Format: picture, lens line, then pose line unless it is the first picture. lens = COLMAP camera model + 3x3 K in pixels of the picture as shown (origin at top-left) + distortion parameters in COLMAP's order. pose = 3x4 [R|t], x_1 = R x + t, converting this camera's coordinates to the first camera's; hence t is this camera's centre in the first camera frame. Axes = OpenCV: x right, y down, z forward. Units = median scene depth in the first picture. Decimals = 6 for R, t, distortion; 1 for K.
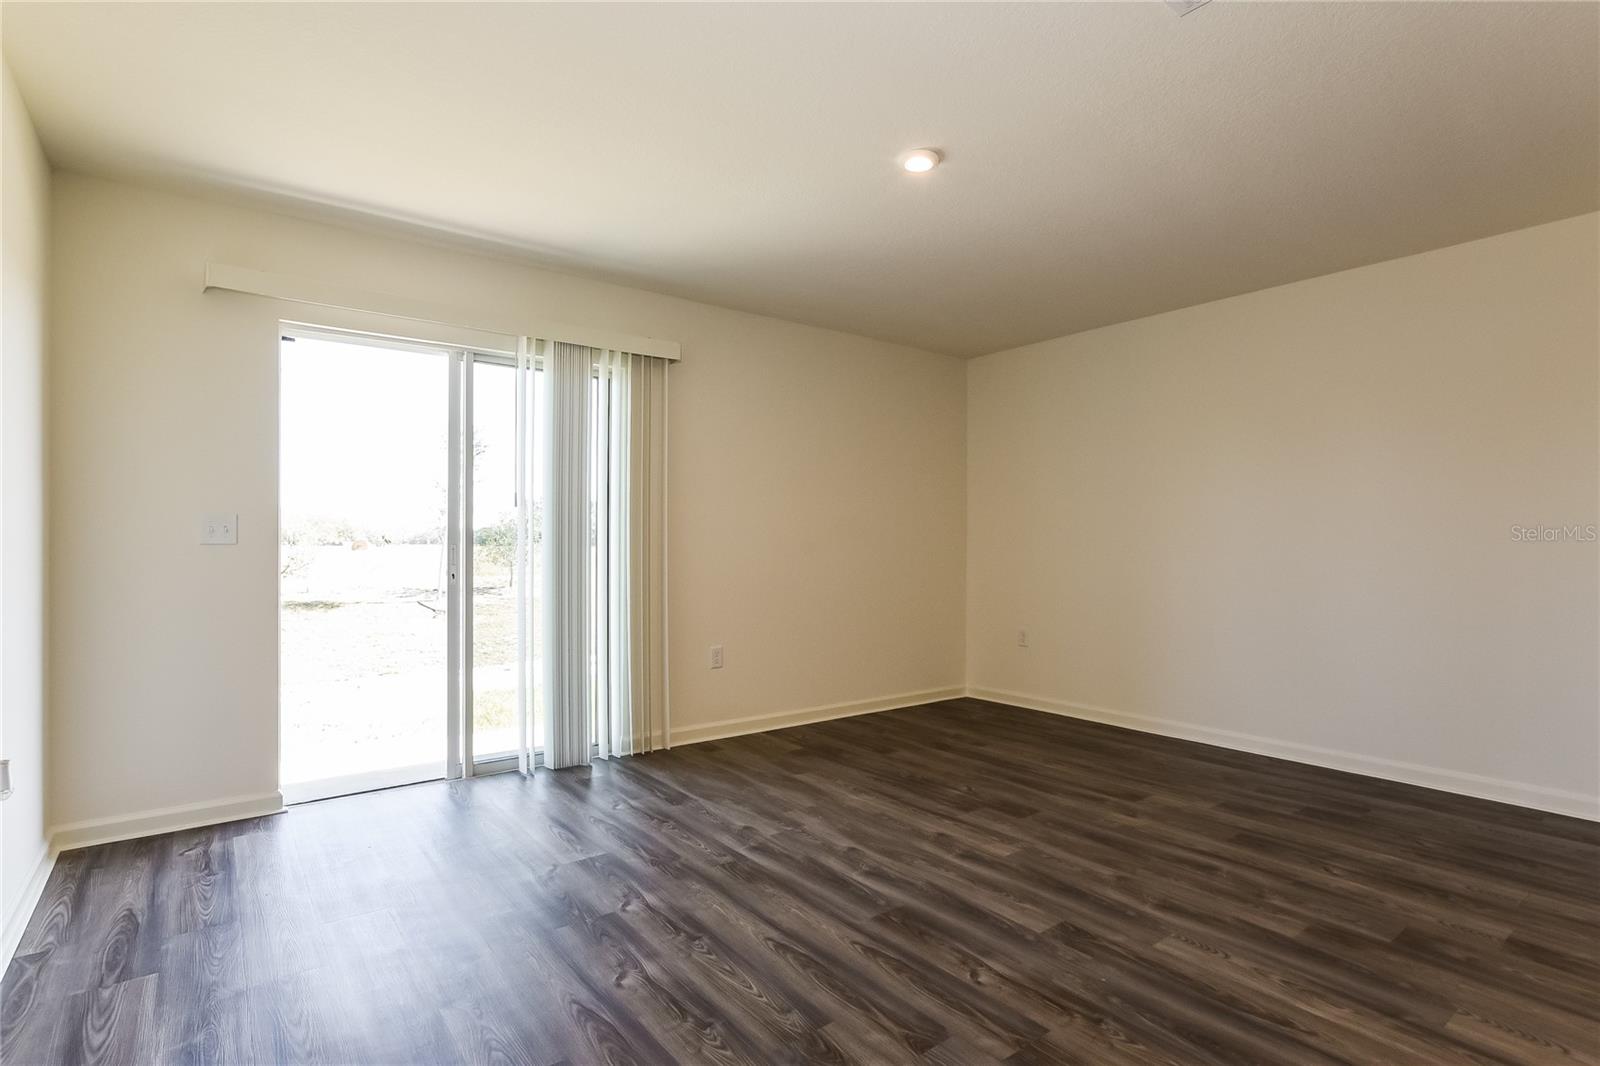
lens RADIAL K [[778.5, 0, 806.6], [0, 778.5, 541.5], [0, 0, 1]] dist [-0.026026, -0.000189]
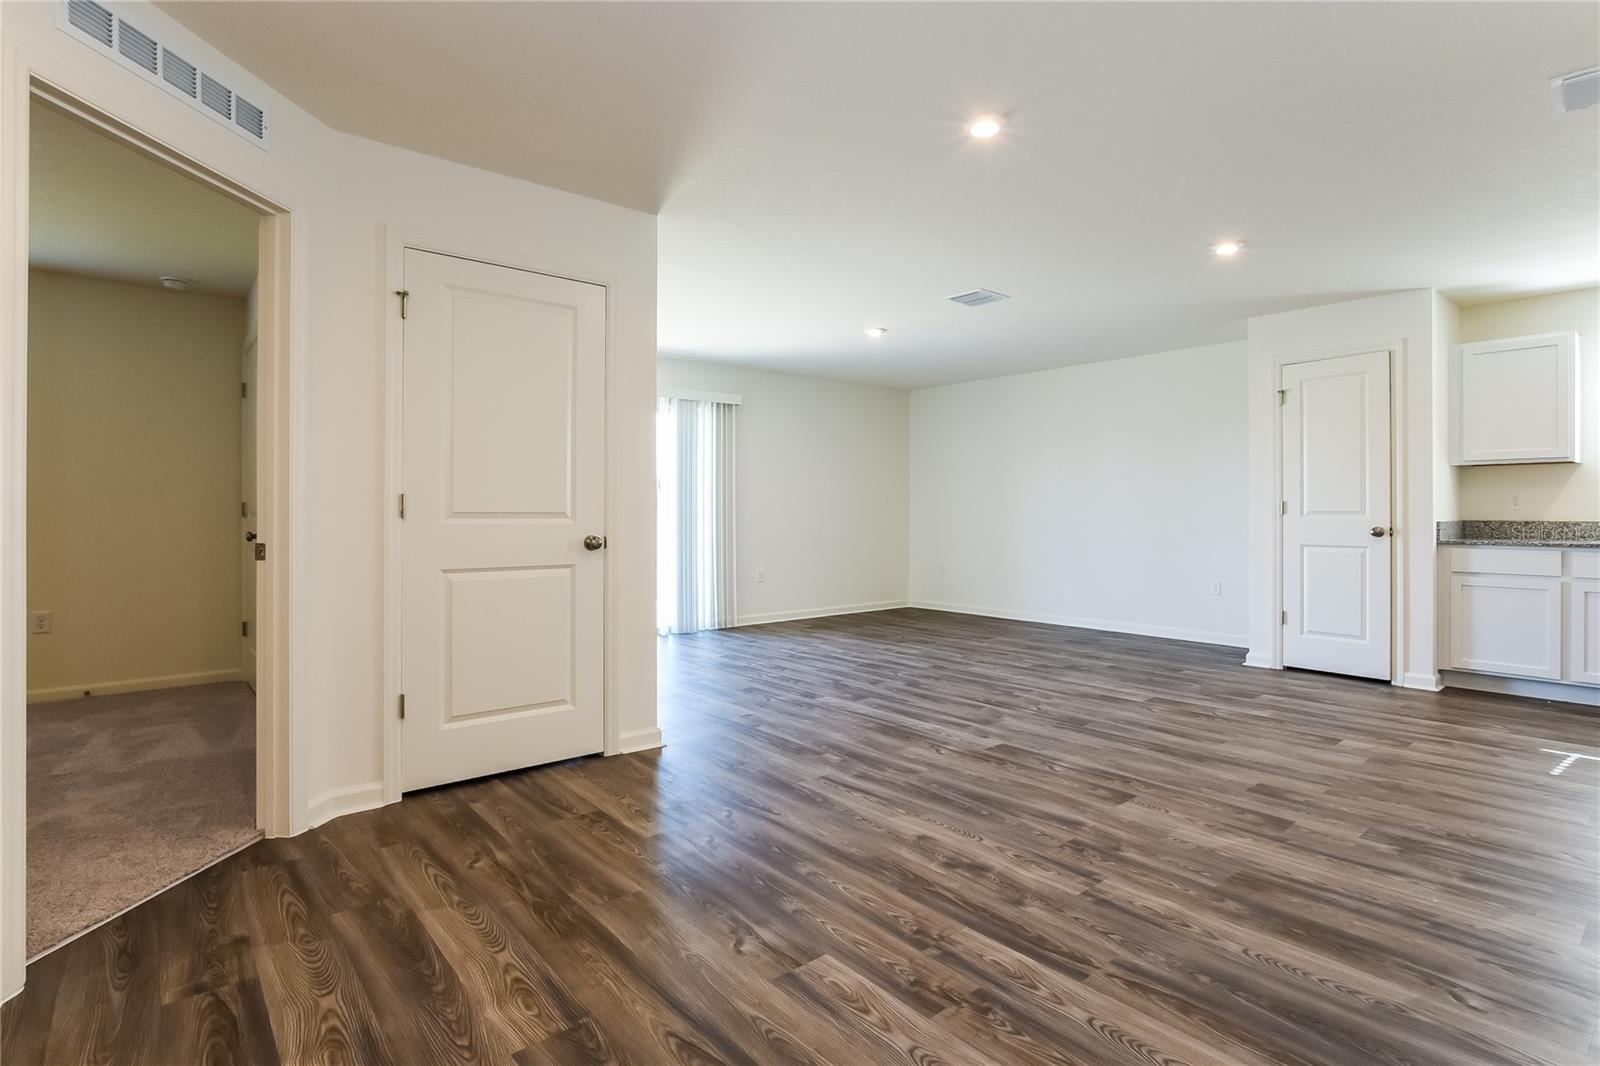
lens RADIAL K [[778.5, 0, 796.4], [0, 778.5, 517.4], [0, 0, 1]] dist [-0.026026, -0.000189]
pose [[0.999549, -0.000897, 0.030027, -0.096234], [0.000523, 0.999923, 0.012438, -0.002692], [-0.030035, -0.012417, 0.999472, -0.776790]]
